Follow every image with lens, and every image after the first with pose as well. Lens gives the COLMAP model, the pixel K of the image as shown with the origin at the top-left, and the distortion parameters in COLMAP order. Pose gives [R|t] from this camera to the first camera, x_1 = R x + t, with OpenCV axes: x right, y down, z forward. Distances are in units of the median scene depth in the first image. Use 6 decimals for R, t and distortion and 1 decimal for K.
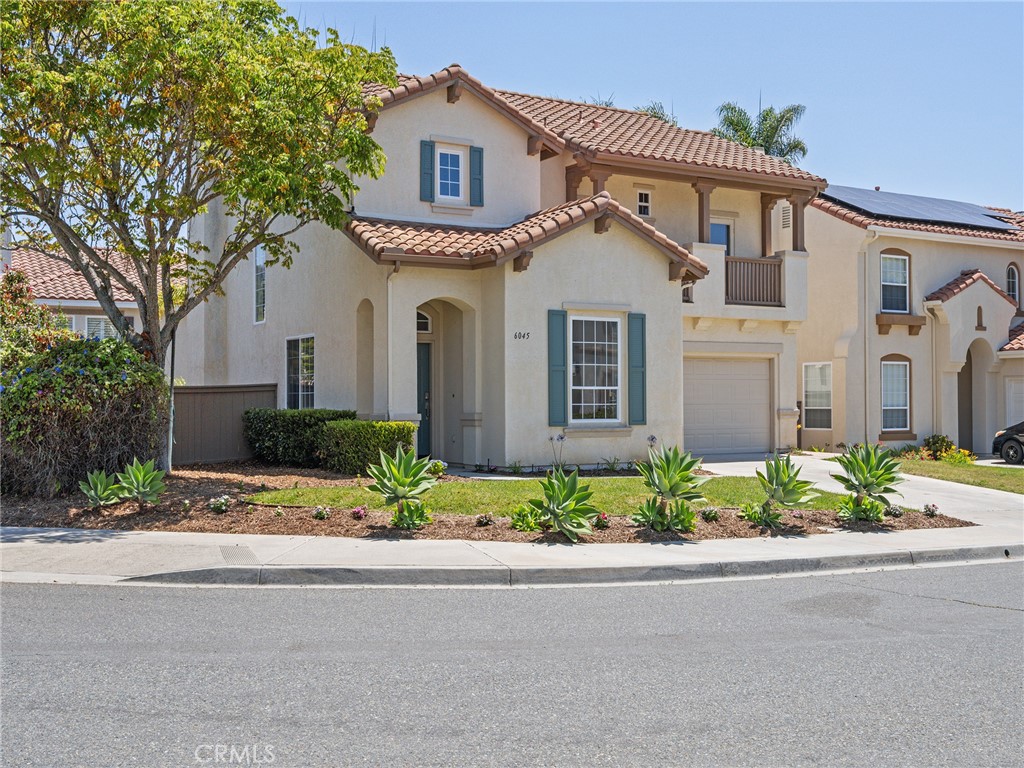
lens RADIAL K [[1152.6, 0, 512.8], [0, 1152.6, 378.8], [0, 0, 1]] dist [0.008356, 0.000000]
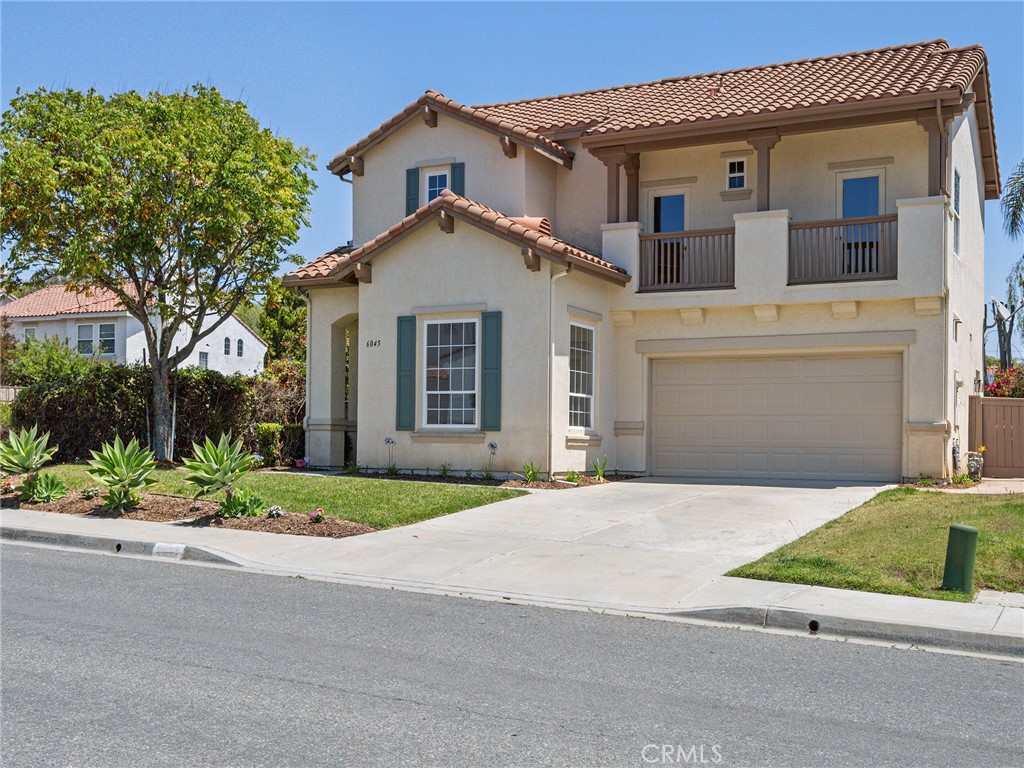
lens RADIAL K [[1152.6, 0, 509.8], [0, 1152.6, 391.0], [0, 0, 1]] dist [0.008356, 0.000000]
pose [[0.510242, -0.025901, -0.859641, 0.938499], [0.003383, 0.999599, -0.028111, 0.034549], [0.860024, 0.011435, 0.510125, 0.553255]]
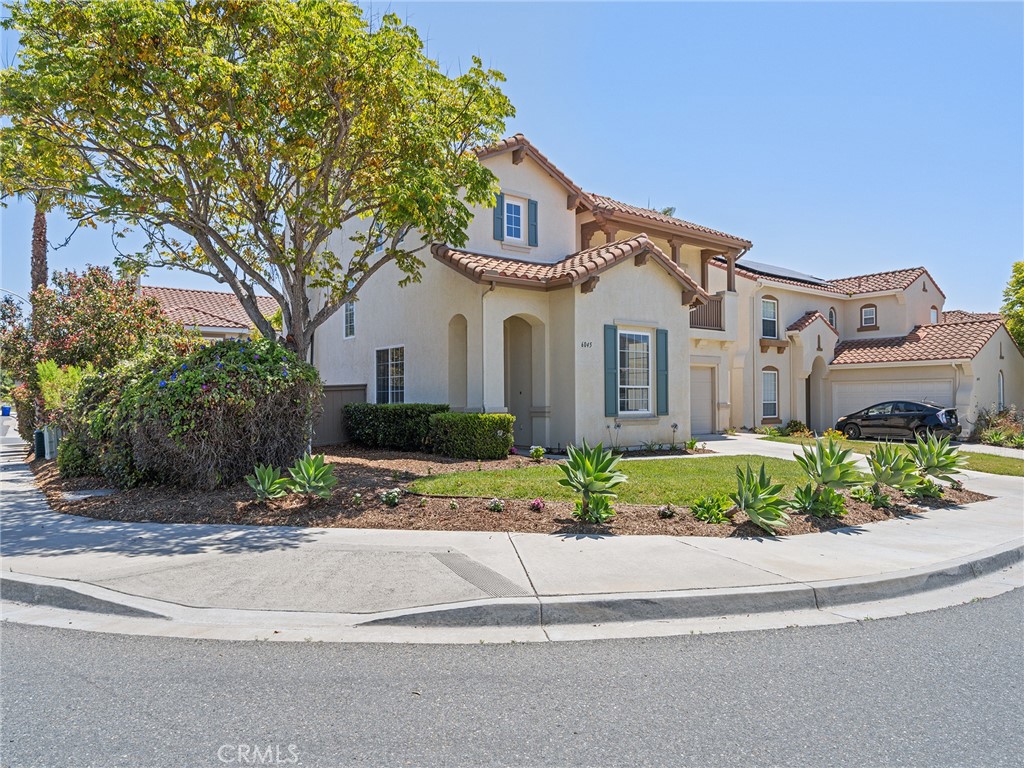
lens RADIAL K [[663.3, 0, 508.0], [0, 663.3, 386.5], [0, 0, 1]] dist [0.011418, 0.003994]
pose [[0.993940, 0.001017, 0.109915, -0.151010], [-0.001076, 0.999999, 0.000476, 0.007664], [-0.109915, -0.000592, 0.993941, 0.283473]]
